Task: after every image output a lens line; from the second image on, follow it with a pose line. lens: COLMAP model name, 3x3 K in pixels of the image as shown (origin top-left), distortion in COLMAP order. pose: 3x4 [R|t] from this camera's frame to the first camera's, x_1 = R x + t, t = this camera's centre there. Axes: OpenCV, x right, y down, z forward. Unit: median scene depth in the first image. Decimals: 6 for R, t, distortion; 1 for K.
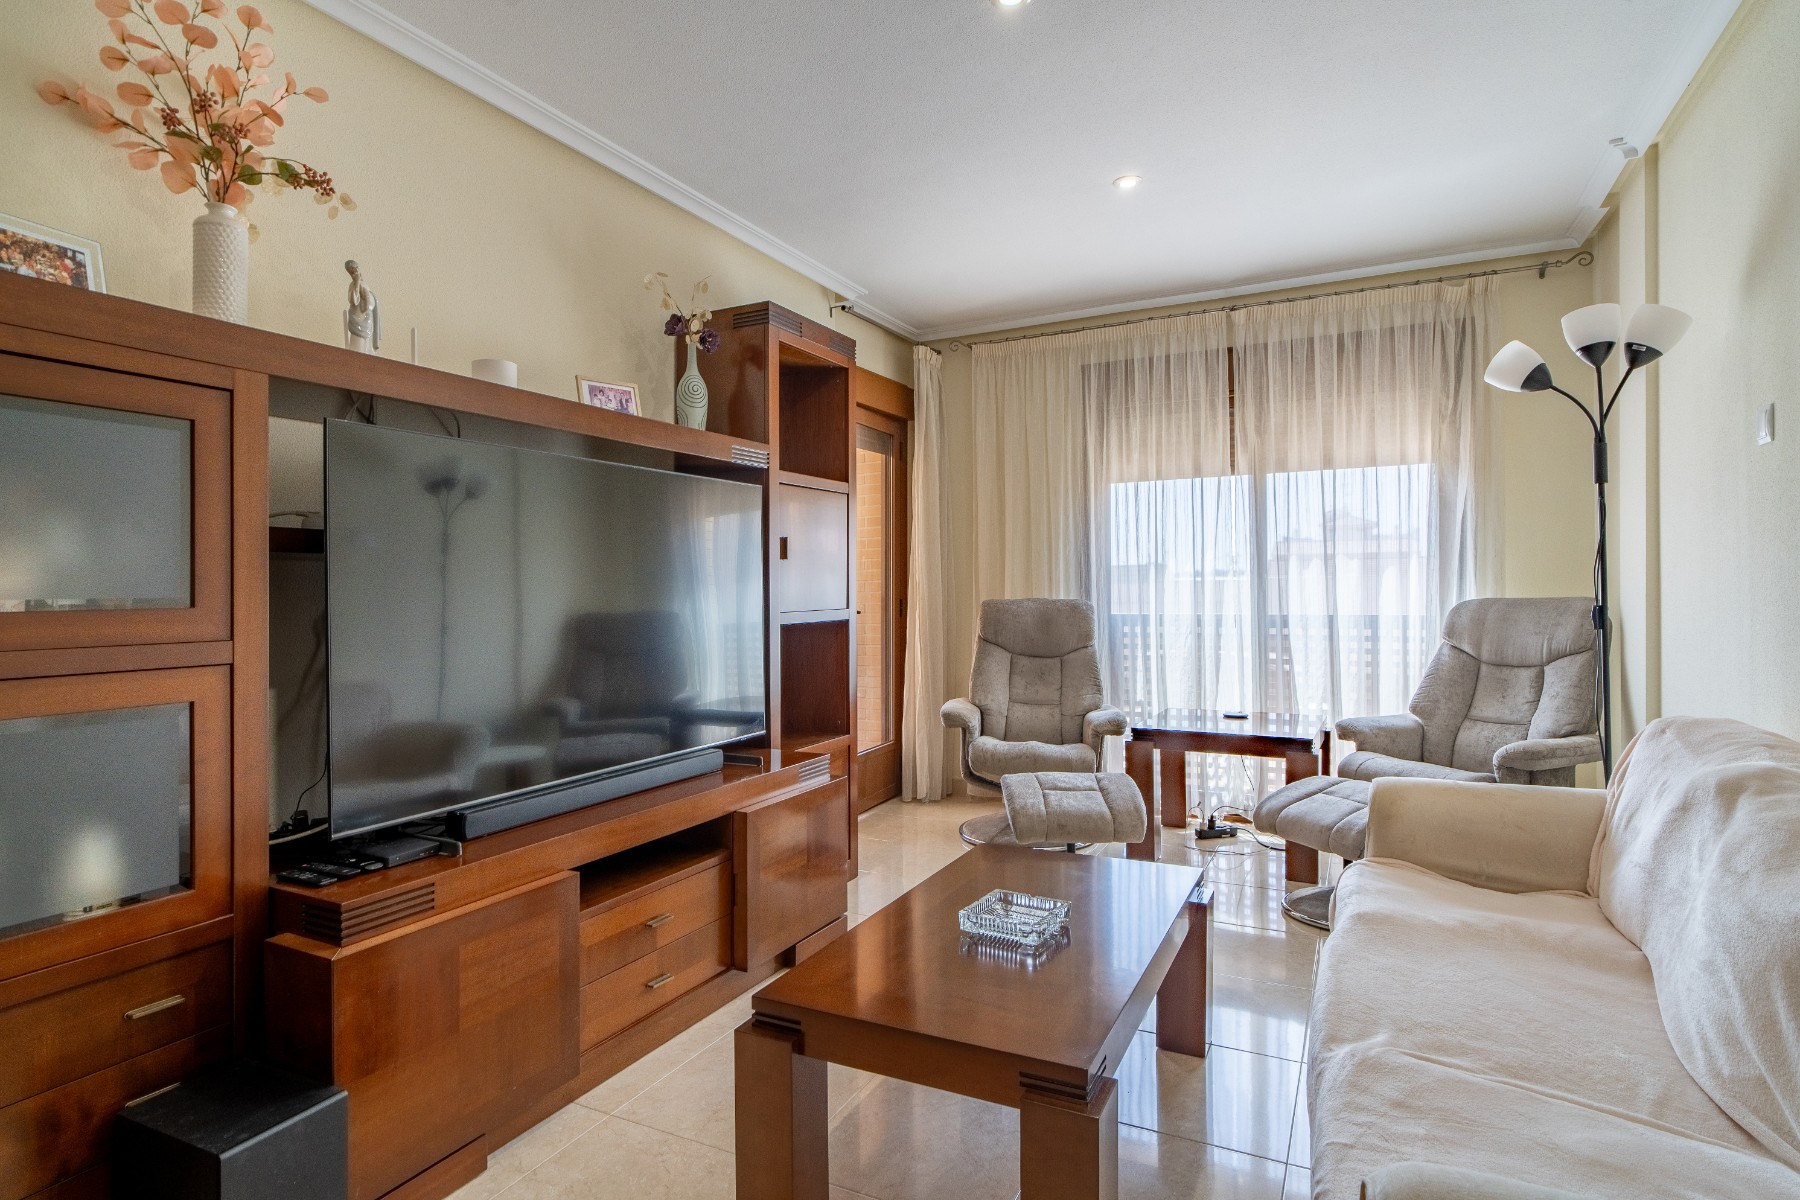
lens RADIAL K [[950.6, 0, 901.1], [0, 950.6, 593.4], [0, 0, 1]] dist [-0.002406, -0.001324]
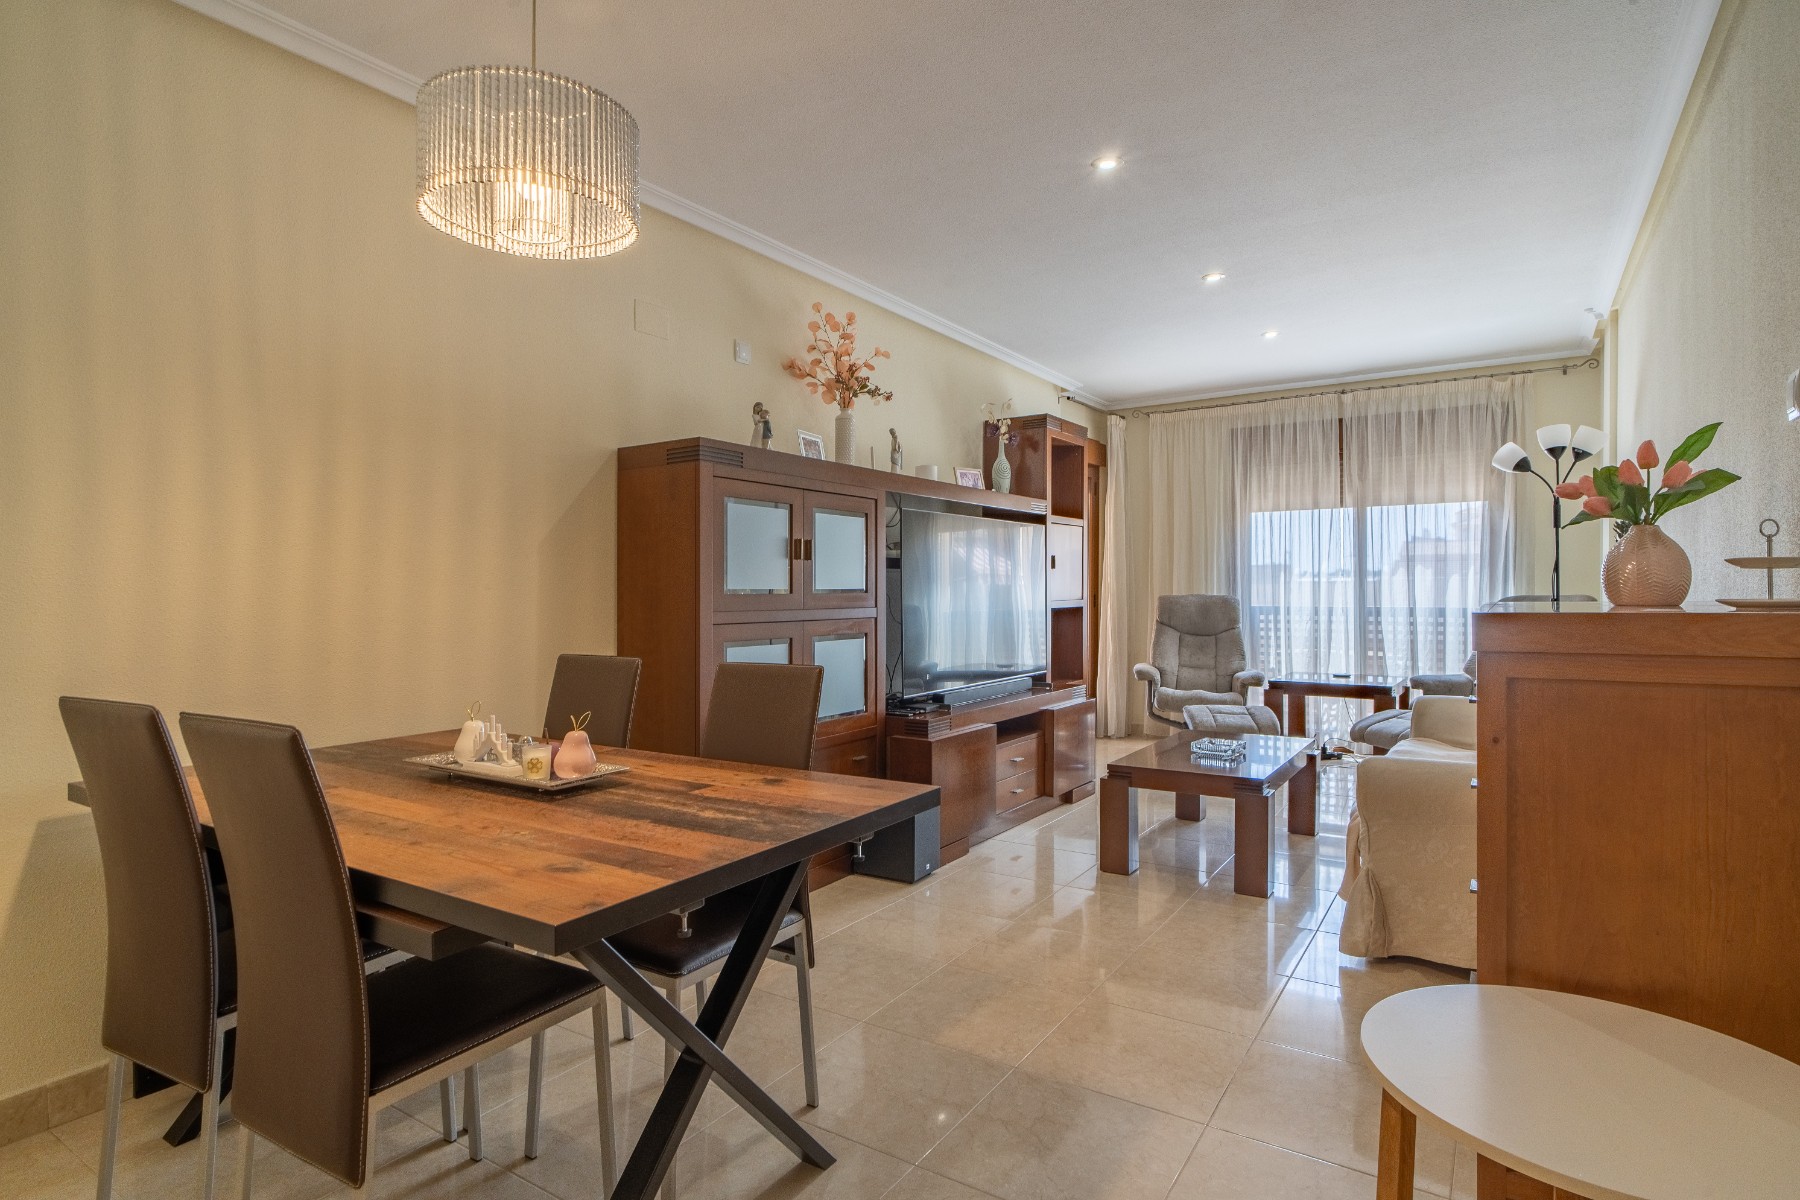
lens RADIAL K [[950.6, 0, 898.4], [0, 950.6, 598.5], [0, 0, 1]] dist [-0.002406, -0.001324]
pose [[0.993384, 0.006240, -0.114667, -0.159098], [-0.005423, 0.999958, 0.007439, 0.003983], [0.114709, -0.006768, 0.993376, -0.532138]]
